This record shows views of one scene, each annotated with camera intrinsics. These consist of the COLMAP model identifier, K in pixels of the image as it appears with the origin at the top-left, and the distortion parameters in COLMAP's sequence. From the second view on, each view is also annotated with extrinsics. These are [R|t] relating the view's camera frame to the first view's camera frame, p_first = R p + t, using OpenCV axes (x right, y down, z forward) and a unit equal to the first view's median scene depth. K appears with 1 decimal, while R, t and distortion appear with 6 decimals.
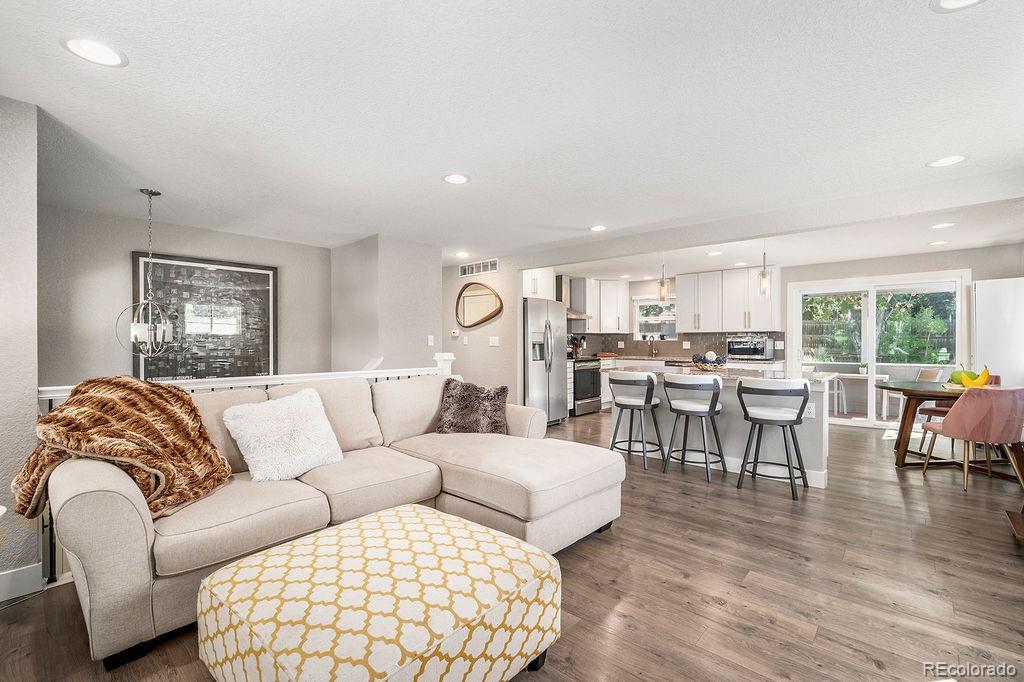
lens RADIAL K [[451.3, 0, 512.0], [0, 451.3, 341.0], [0, 0, 1]] dist [0.002273, 0.000355]
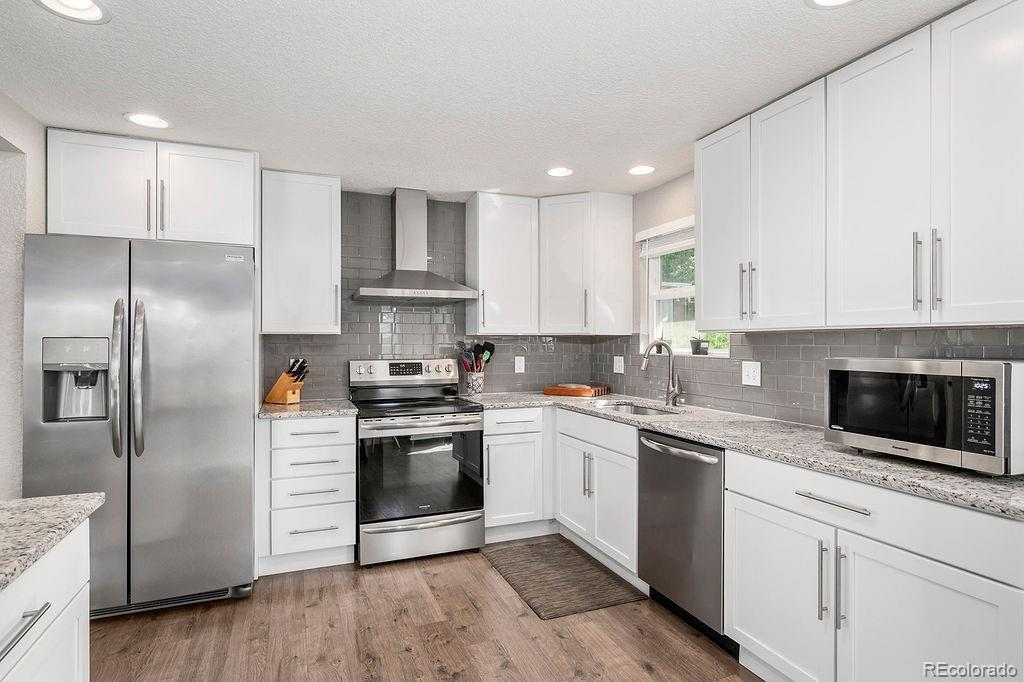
lens RADIAL K [[554.9, 0, 512.0], [0, 554.9, 341.0], [0, 0, 1]] dist [-0.010729, -0.000318]
pose [[0.894666, -0.001788, -0.446732, 0.464940], [0.000972, 0.999997, -0.002055, -0.013211], [0.446734, 0.001405, 0.894666, 0.685159]]
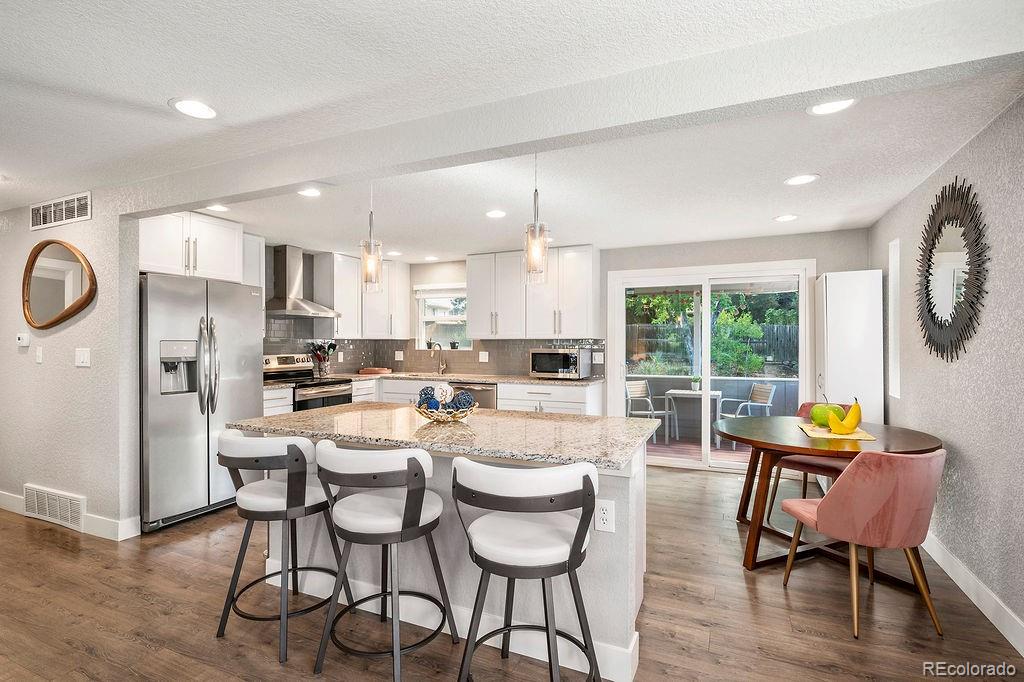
lens RADIAL K [[495.2, 0, 512.0], [0, 495.2, 341.0], [0, 0, 1]] dist [-0.000551, -0.000126]
pose [[0.952680, 0.002461, 0.303964, 0.222076], [-0.001197, 0.999990, -0.004347, -0.013980], [-0.303971, 0.003777, 0.952674, 0.292073]]
